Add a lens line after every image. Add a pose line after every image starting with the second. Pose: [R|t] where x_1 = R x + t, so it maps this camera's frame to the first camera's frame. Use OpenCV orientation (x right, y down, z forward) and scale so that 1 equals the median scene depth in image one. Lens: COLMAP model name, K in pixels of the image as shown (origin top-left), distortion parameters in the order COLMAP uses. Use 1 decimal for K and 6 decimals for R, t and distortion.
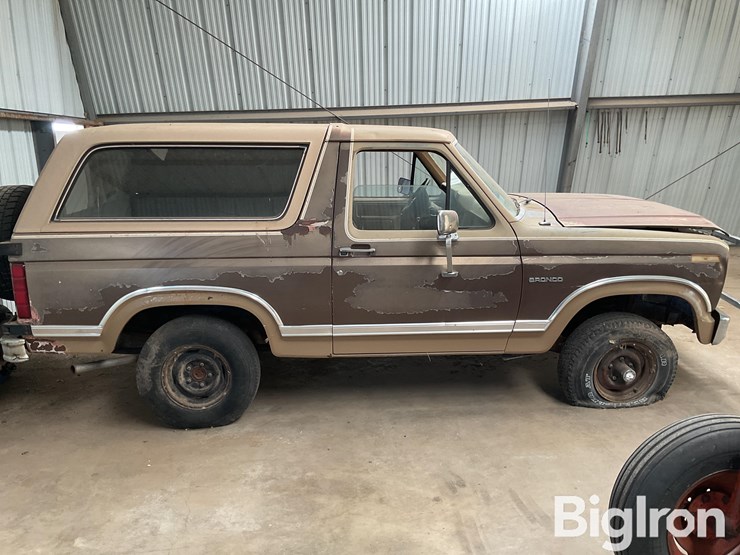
lens RADIAL K [[603.5, 0, 370.0], [0, 603.5, 277.5], [0, 0, 1]] dist [0.157895, -0.334472]
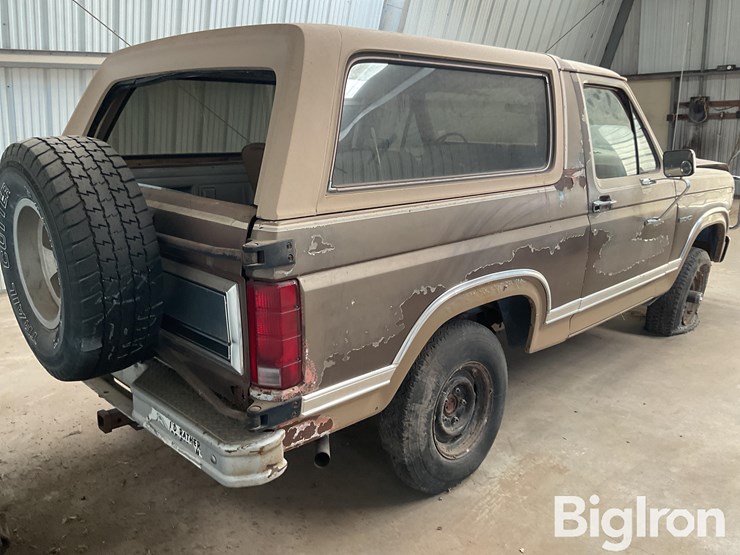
lens RADIAL K [[605.8, 0, 368.5], [0, 605.8, 276.4], [0, 0, 1]] dist [0.101077, -0.183807]
pose [[0.753330, -0.153396, 0.639503, -0.821940], [0.142294, 0.987401, 0.069224, -0.049976], [-0.642064, 0.038849, 0.765666, 0.566666]]
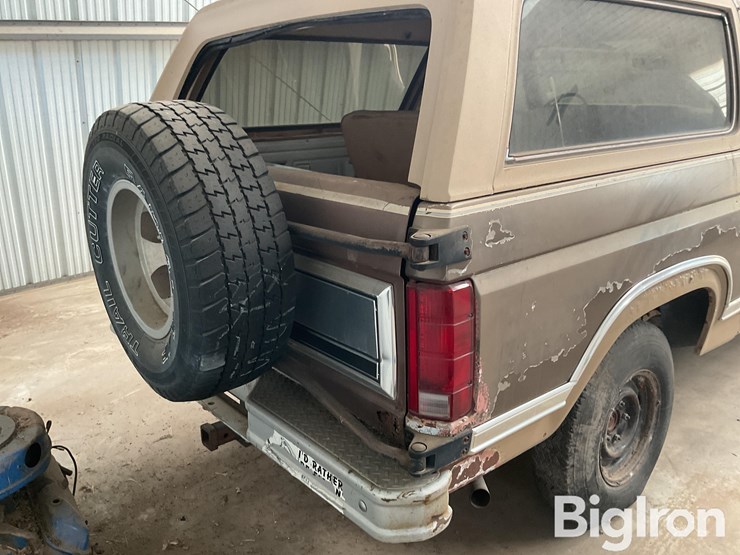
lens RADIAL K [[603.5, 0, 370.0], [0, 603.5, 277.5], [0, 0, 1]] dist [0.157895, -0.334472]
pose [[0.801291, -0.185495, 0.568793, -0.814639], [0.157637, 0.982585, 0.098369, -0.069746], [-0.577134, 0.010841, 0.816577, 0.710392]]
